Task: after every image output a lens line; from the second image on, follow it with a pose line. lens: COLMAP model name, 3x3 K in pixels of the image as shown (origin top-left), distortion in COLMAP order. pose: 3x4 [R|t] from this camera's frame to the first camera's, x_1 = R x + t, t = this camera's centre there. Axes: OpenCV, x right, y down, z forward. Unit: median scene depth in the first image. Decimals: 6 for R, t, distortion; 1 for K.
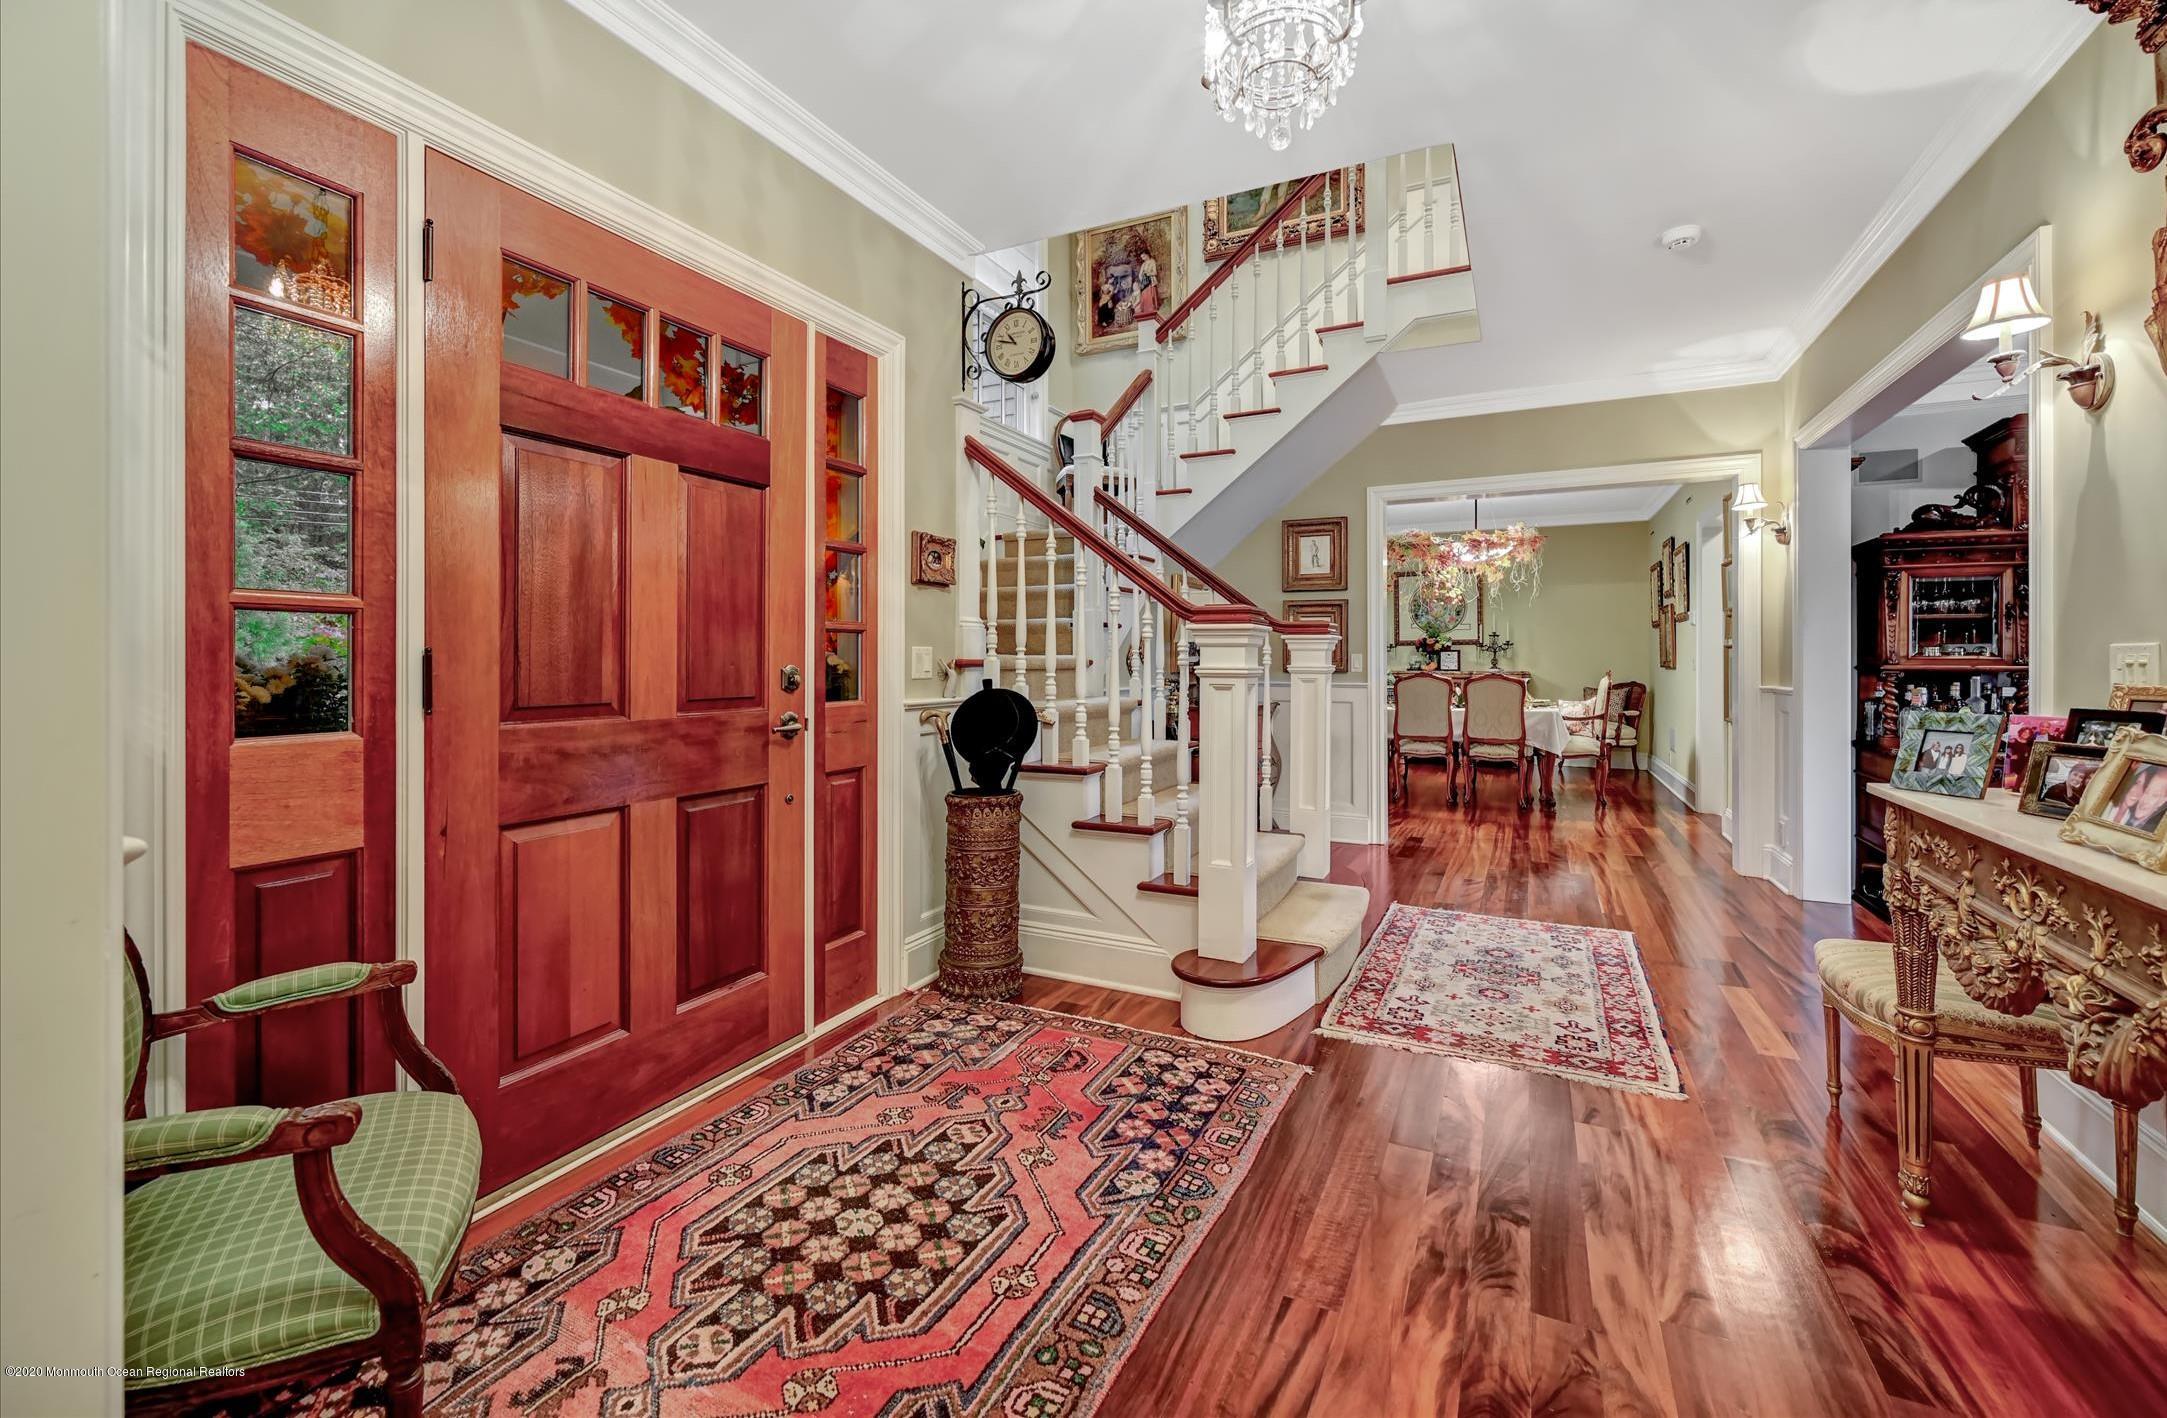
lens RADIAL K [[901.9, 0, 1076.3], [0, 901.9, 653.3], [0, 0, 1]] dist [0.001031, -0.000140]
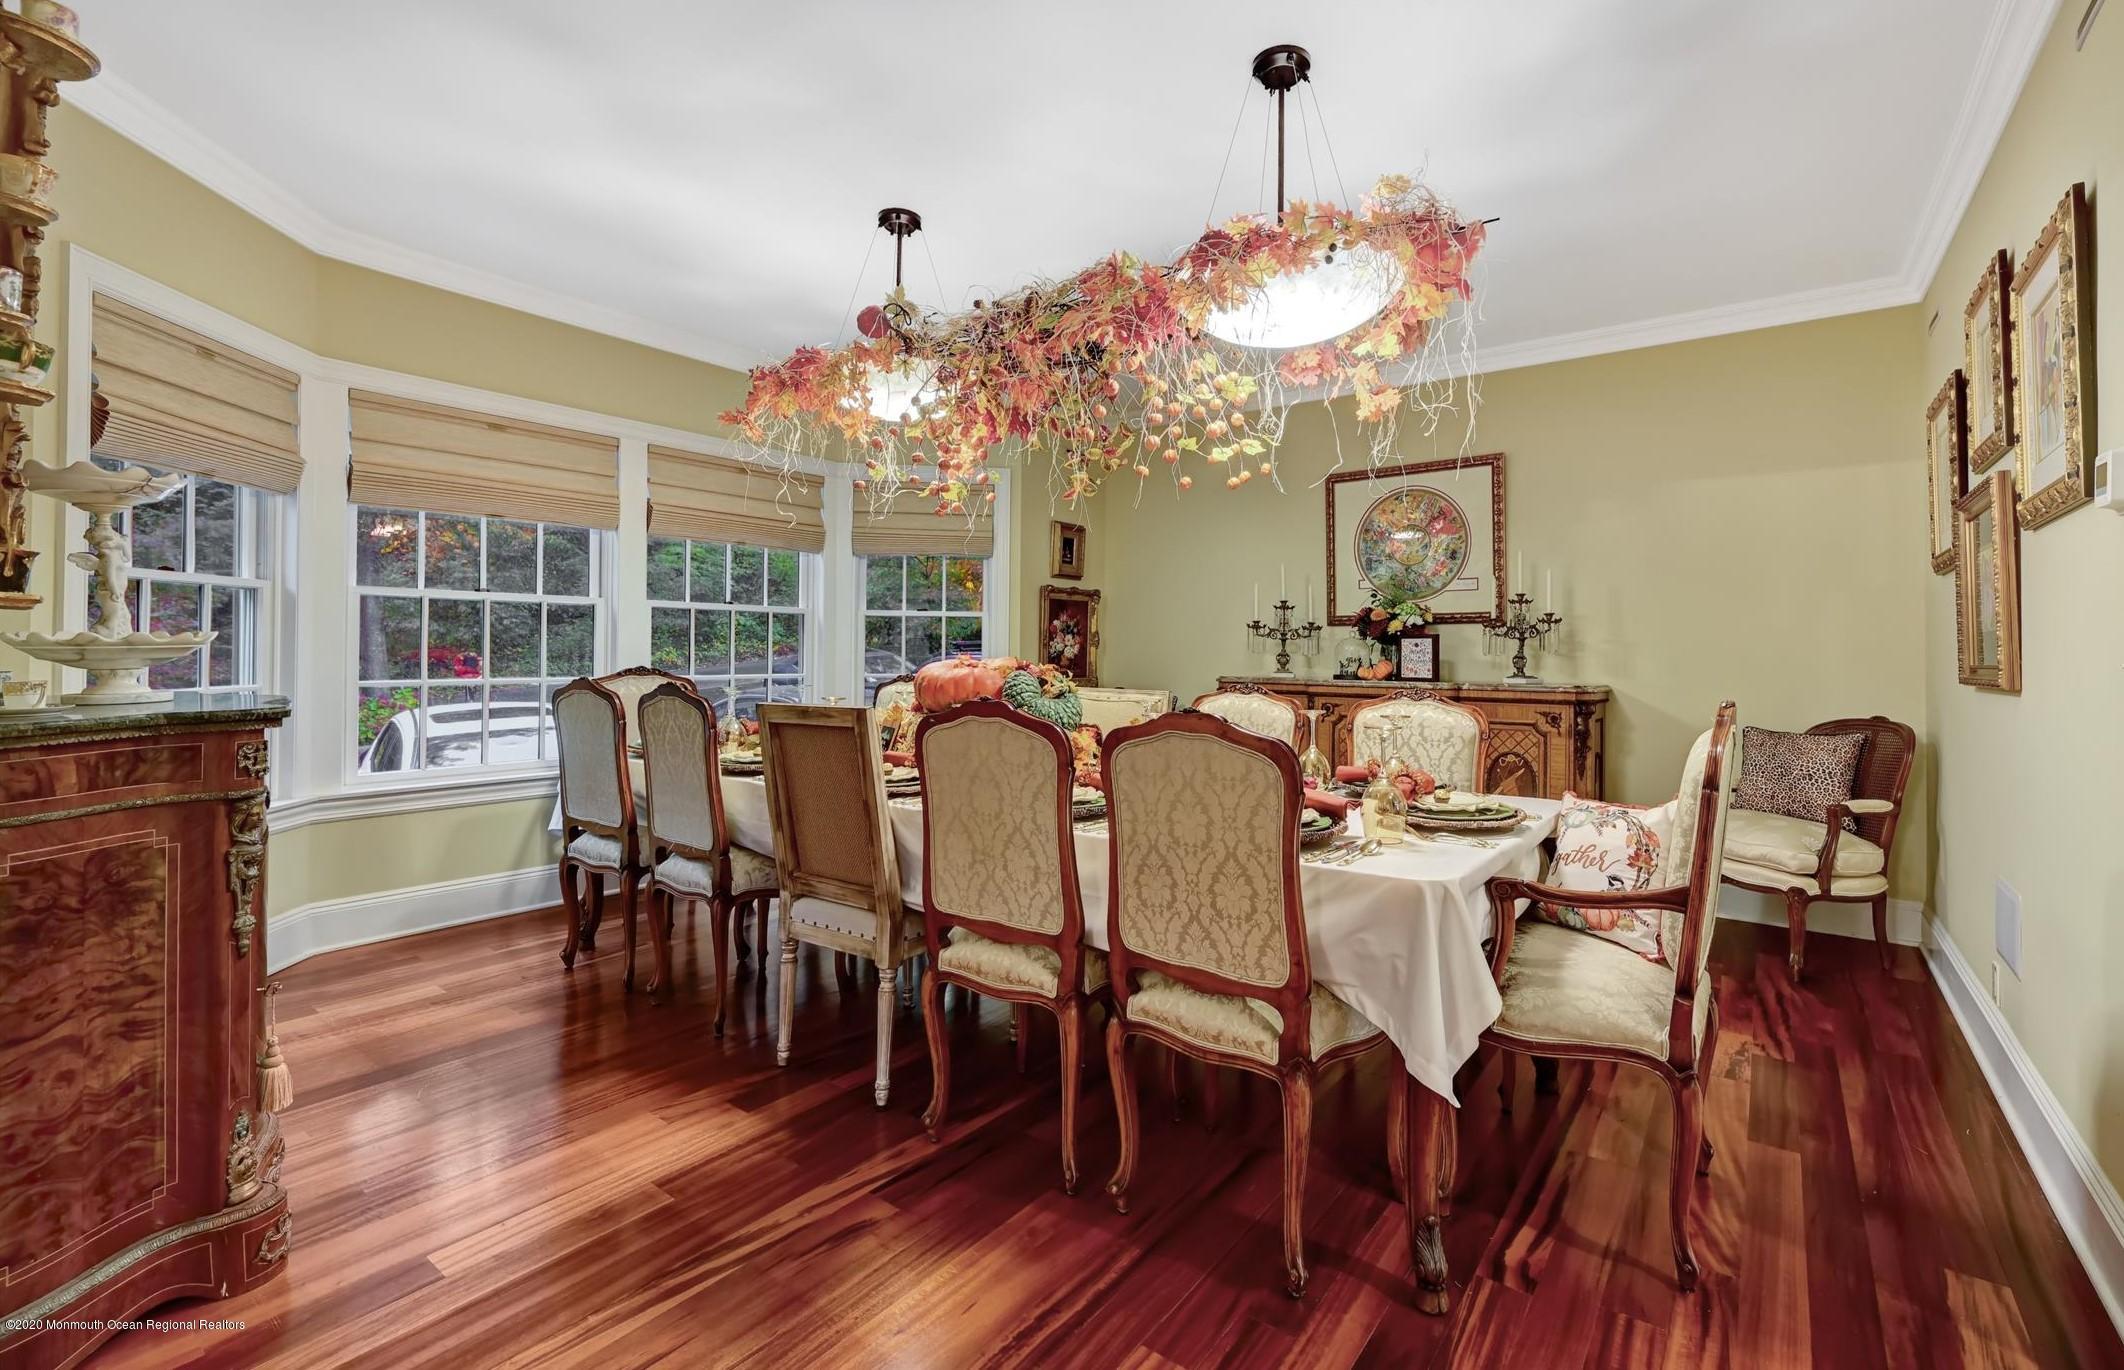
lens RADIAL K [[964.1, 0, 1062.0], [0, 964.1, 635.9], [0, 0, 1]] dist [0.001479, 0.000270]
pose [[0.985093, 0.009112, -0.171779, 0.353193], [-0.011099, 0.999882, -0.010612, 0.004735], [0.171662, 0.012360, 0.985078, 0.547278]]
